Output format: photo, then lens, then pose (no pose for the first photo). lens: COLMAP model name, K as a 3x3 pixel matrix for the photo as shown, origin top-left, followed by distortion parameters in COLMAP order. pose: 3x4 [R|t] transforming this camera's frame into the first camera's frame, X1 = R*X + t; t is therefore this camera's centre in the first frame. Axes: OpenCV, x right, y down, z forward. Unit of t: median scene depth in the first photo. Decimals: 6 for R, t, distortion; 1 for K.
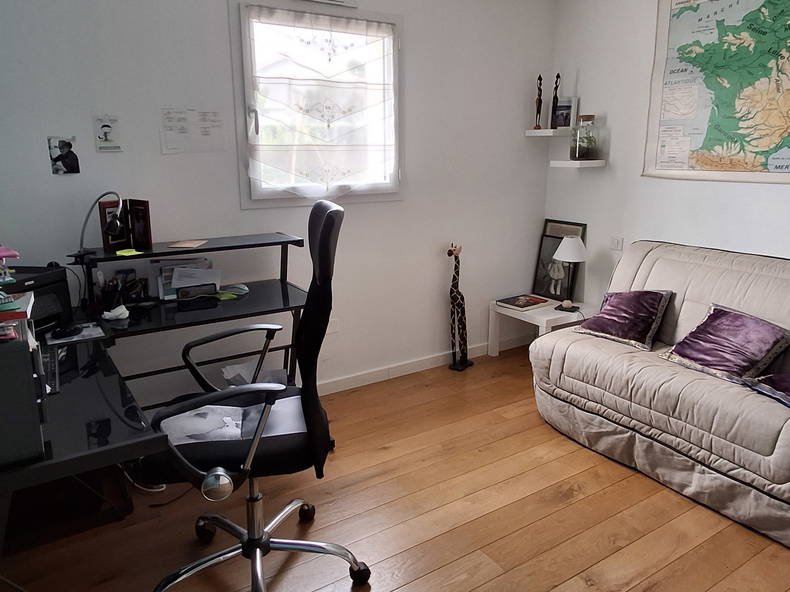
lens RADIAL K [[594.4, 0, 395.2], [0, 594.4, 283.9], [0, 0, 1]] dist [0.005295, 0.007113]
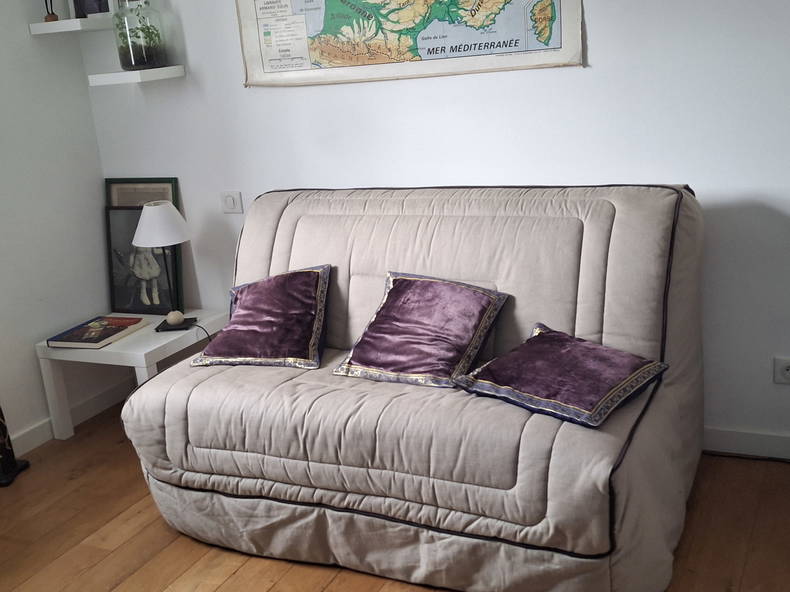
lens RADIAL K [[908.7, 0, 395.0], [0, 908.7, 296.0], [0, 0, 1]] dist [0.213242, -0.559748]
pose [[0.853685, -0.212547, 0.475442, 0.060588], [0.200318, 0.976704, 0.076954, -0.016284], [-0.480723, 0.029545, 0.876375, 0.127564]]
